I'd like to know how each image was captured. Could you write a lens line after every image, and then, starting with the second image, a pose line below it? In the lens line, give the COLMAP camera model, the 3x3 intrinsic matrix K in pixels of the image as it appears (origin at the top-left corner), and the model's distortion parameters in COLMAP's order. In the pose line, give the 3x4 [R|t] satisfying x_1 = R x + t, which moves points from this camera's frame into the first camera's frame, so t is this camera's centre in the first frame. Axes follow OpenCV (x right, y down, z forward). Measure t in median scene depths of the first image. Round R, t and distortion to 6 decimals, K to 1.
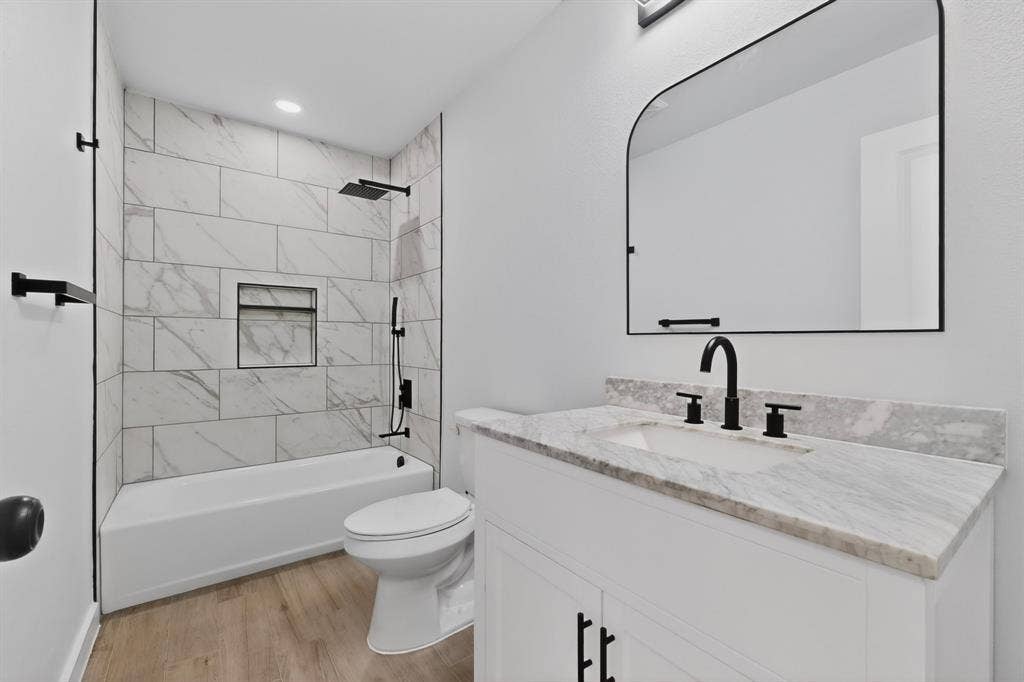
lens RADIAL K [[421.7, 0, 514.6], [0, 421.7, 344.3], [0, 0, 1]] dist [-0.000164, -0.000014]
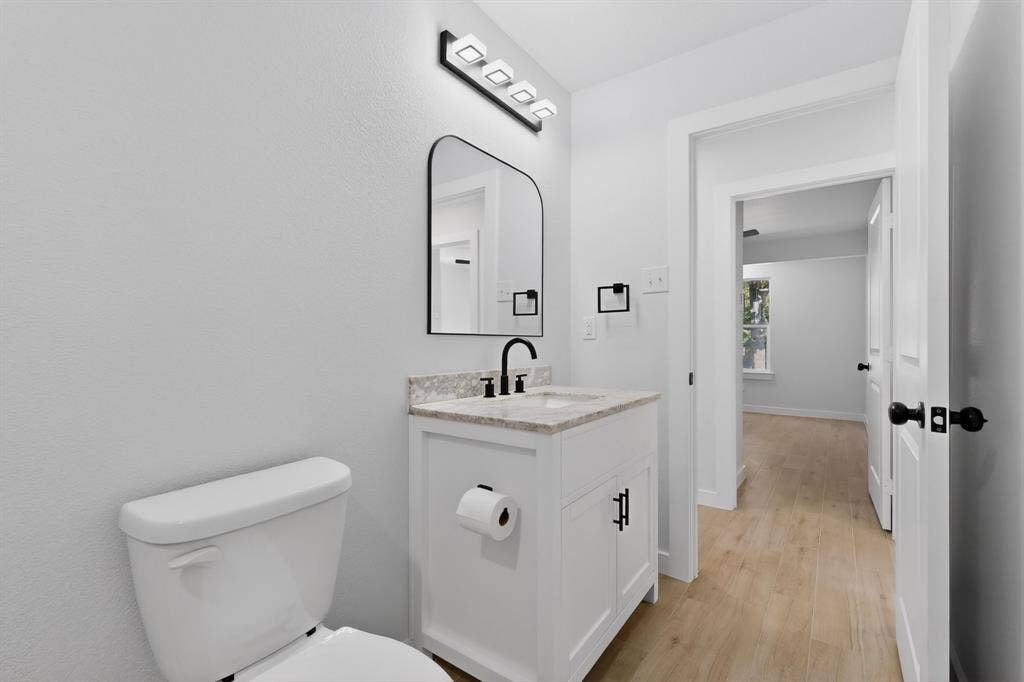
lens RADIAL K [[448.0, 0, 515.9], [0, 448.0, 336.5], [0, 0, 1]] dist [0.004046, -0.000382]
pose [[-0.305467, 0.001134, 0.952202, -1.042396], [-0.005518, 0.999980, -0.002961, -0.016982], [-0.952187, -0.006159, -0.305455, 1.361194]]
